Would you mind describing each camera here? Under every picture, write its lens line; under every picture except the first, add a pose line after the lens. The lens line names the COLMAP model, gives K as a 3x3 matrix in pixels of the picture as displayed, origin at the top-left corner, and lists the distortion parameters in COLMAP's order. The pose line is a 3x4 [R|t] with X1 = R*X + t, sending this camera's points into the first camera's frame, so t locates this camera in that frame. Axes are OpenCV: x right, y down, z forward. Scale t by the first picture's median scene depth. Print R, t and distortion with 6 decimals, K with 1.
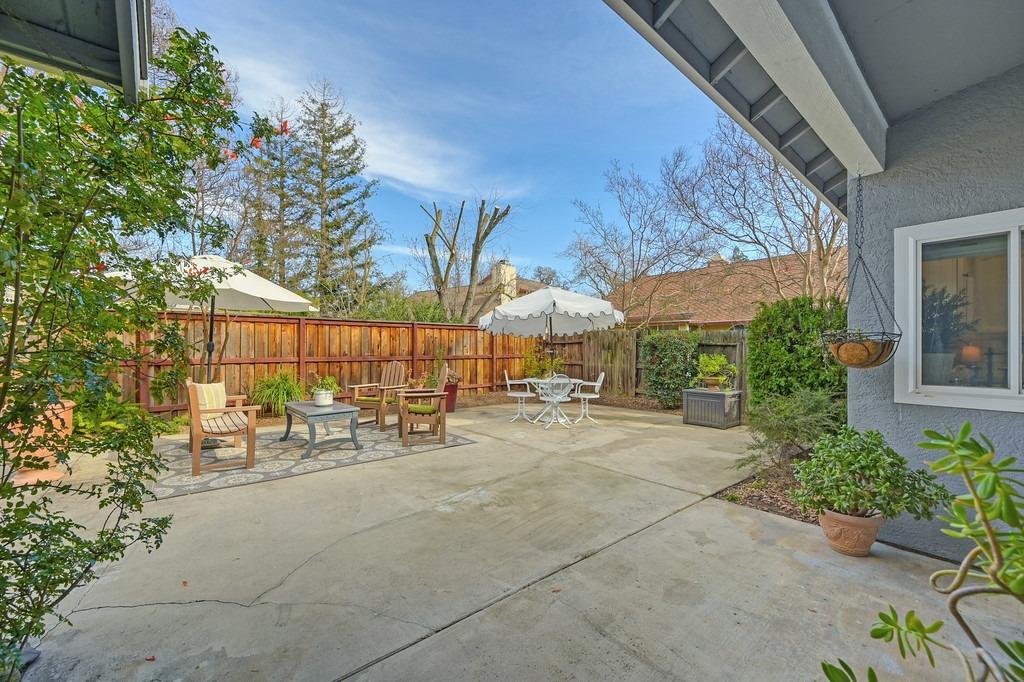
lens RADIAL K [[404.1, 0, 515.5], [0, 404.1, 350.5], [0, 0, 1]] dist [-0.001947, 0.000738]
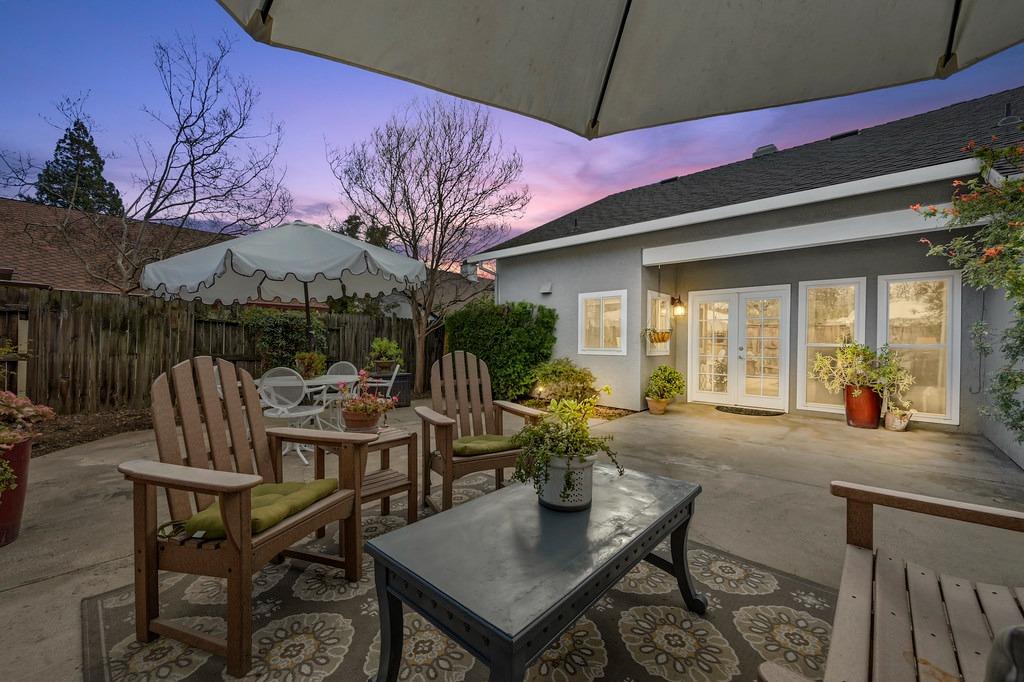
lens RADIAL K [[404.1, 0, 513.0], [0, 404.1, 342.8], [0, 0, 1]] dist [-0.001947, 0.000738]
pose [[-0.127334, -0.007924, 0.991828, -0.494560], [-0.007723, 0.999946, 0.006997, 0.010152], [-0.991830, -0.006769, -0.127389, 0.693095]]
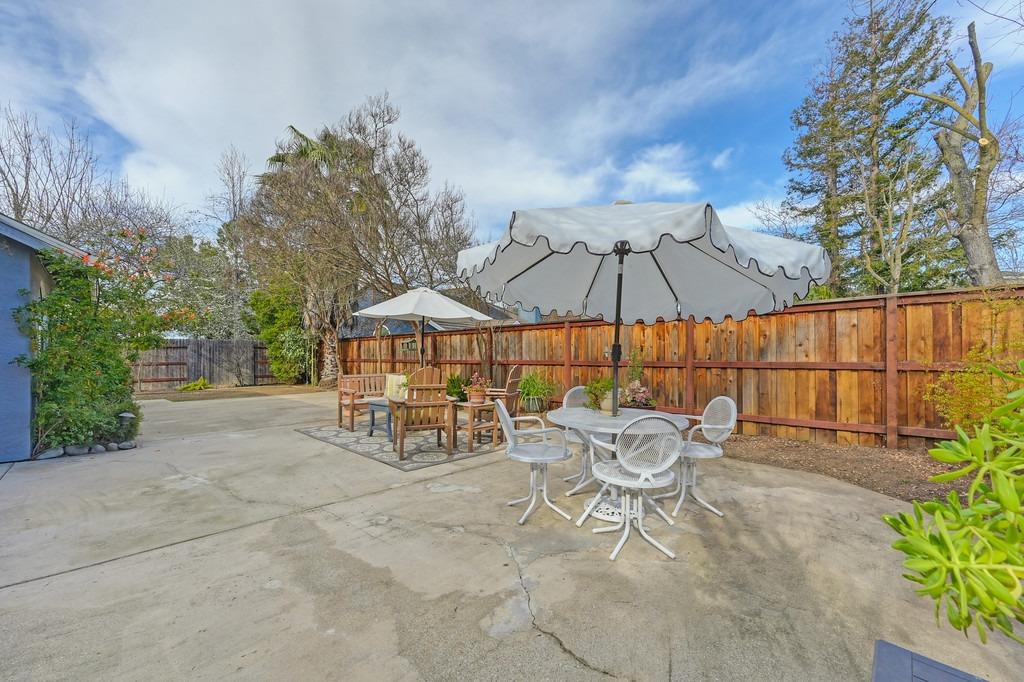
lens RADIAL K [[404.1, 0, 515.1], [0, 404.1, 353.0], [0, 0, 1]] dist [-0.001947, 0.000738]
pose [[0.098513, -0.005789, -0.995119, 0.464465], [-0.001018, 0.999982, -0.005918, 0.004677], [0.995135, 0.001597, 0.098505, 0.760566]]
